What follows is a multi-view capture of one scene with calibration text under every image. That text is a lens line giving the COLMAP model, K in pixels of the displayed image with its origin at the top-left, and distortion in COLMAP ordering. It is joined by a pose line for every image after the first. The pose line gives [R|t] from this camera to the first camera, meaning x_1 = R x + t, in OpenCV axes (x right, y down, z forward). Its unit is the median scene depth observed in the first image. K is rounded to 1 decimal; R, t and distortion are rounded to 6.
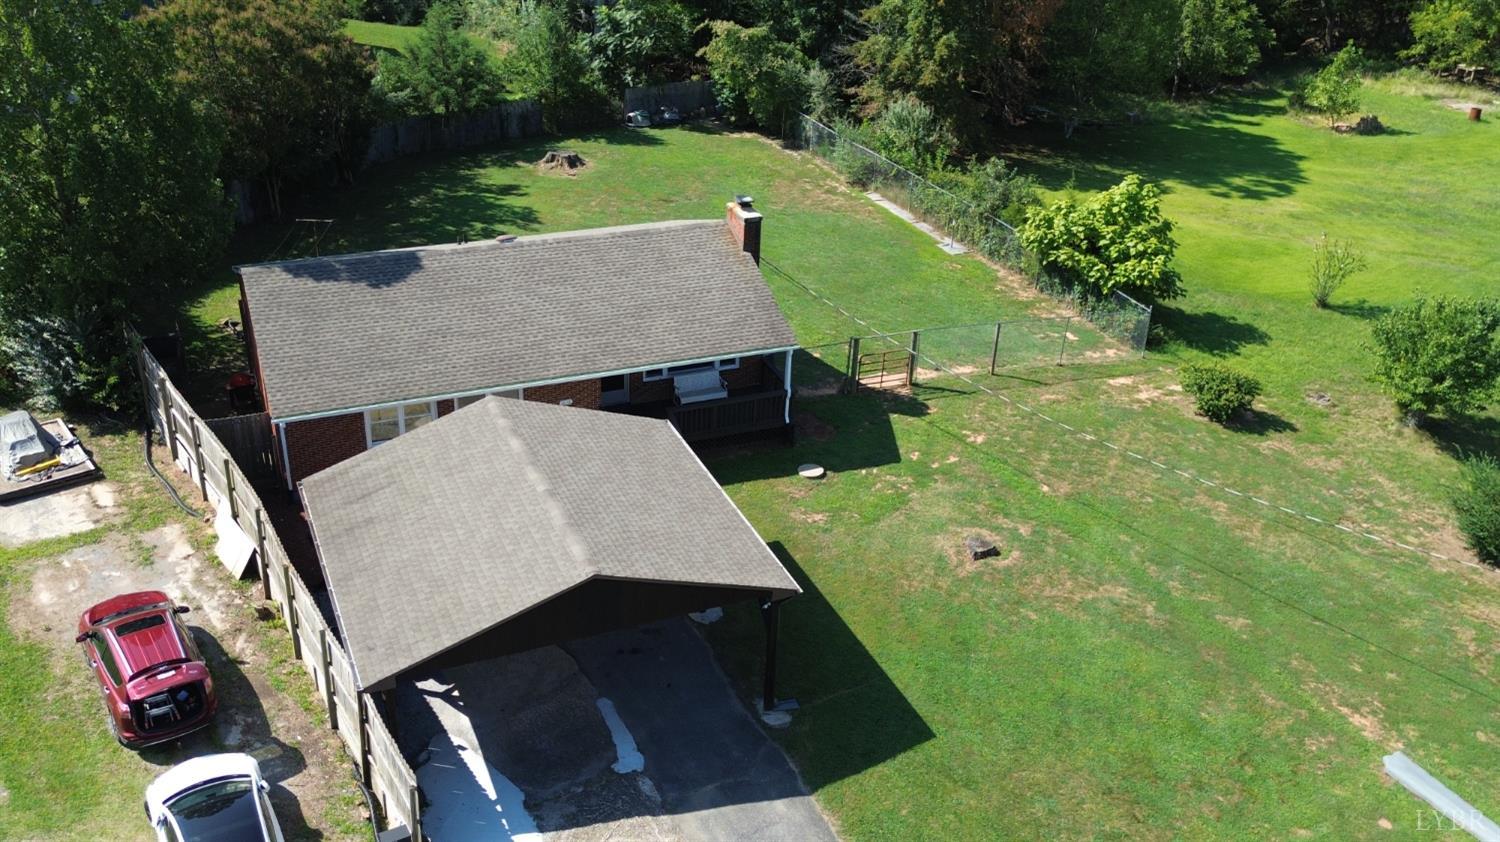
lens RADIAL K [[1358.4, 0, 741.2], [0, 1358.4, 417.7], [0, 0, 1]] dist [0.080609, -0.004335]
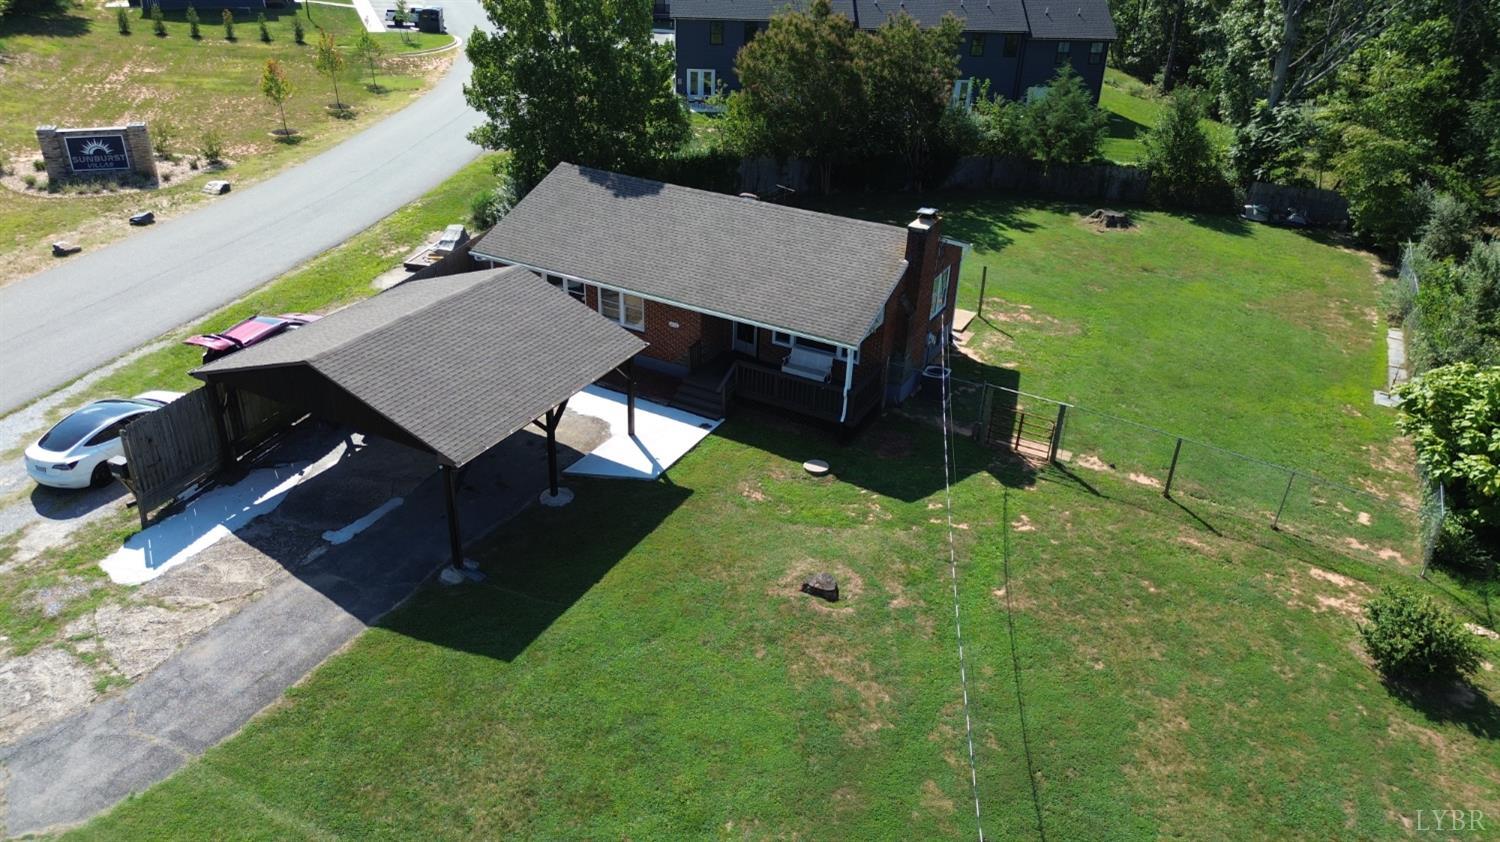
lens RADIAL K [[1053.5, 0, 763.2], [0, 1053.5, 434.5], [0, 0, 1]] dist [0.050616, -0.002281]
pose [[0.624864, 0.361594, -0.691950, 0.563547], [-0.376528, 0.915972, 0.138639, -0.076903], [0.683938, 0.173908, 0.708509, 0.411139]]
